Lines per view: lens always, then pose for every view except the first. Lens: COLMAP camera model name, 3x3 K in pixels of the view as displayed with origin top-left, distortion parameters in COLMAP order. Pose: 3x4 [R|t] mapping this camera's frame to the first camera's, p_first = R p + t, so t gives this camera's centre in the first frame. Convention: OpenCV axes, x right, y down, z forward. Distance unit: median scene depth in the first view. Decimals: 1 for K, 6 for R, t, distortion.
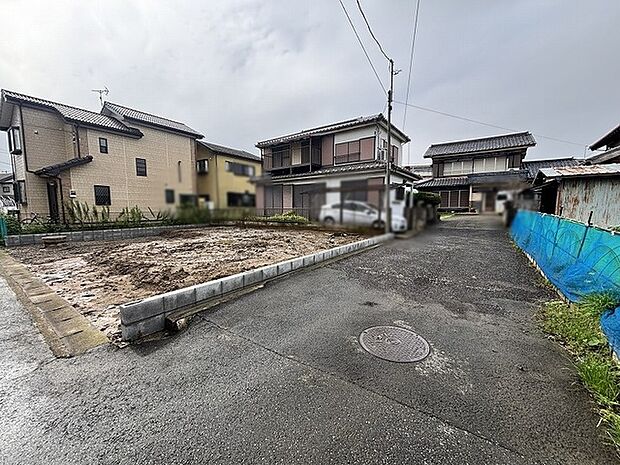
lens RADIAL K [[249.6, 0, 308.4], [0, 249.6, 233.1], [0, 0, 1]] dist [0.001393, -0.000889]
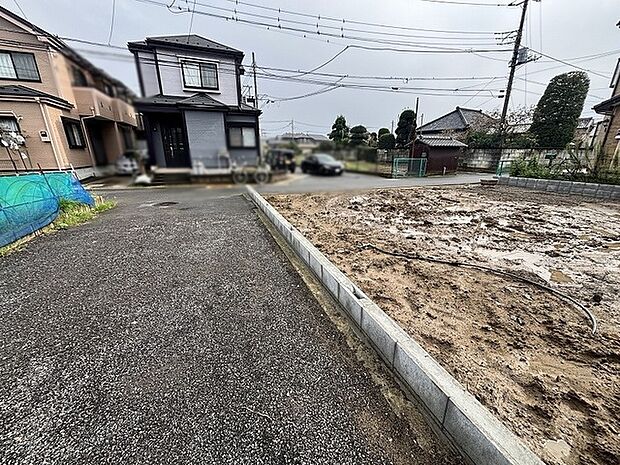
lens RADIAL K [[249.6, 0, 309.3], [0, 249.6, 232.7], [0, 0, 1]] dist [0.001393, -0.000889]
pose [[-0.567695, 0.256770, -0.782171, 0.269983], [-0.080138, 0.928365, 0.362926, -0.067847], [0.819329, 0.268713, -0.506452, 0.608337]]
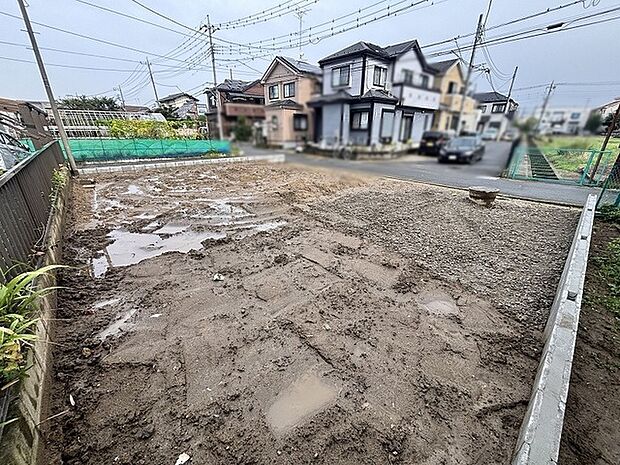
lens RADIAL K [[249.6, 0, 308.9], [0, 249.6, 233.2], [0, 0, 1]] dist [0.001393, -0.000889]
pose [[-0.974008, -0.086951, 0.209162, -0.421436], [0.021764, 0.883194, 0.468503, -0.124288], [-0.225467, 0.460877, -0.858345, 1.076132]]
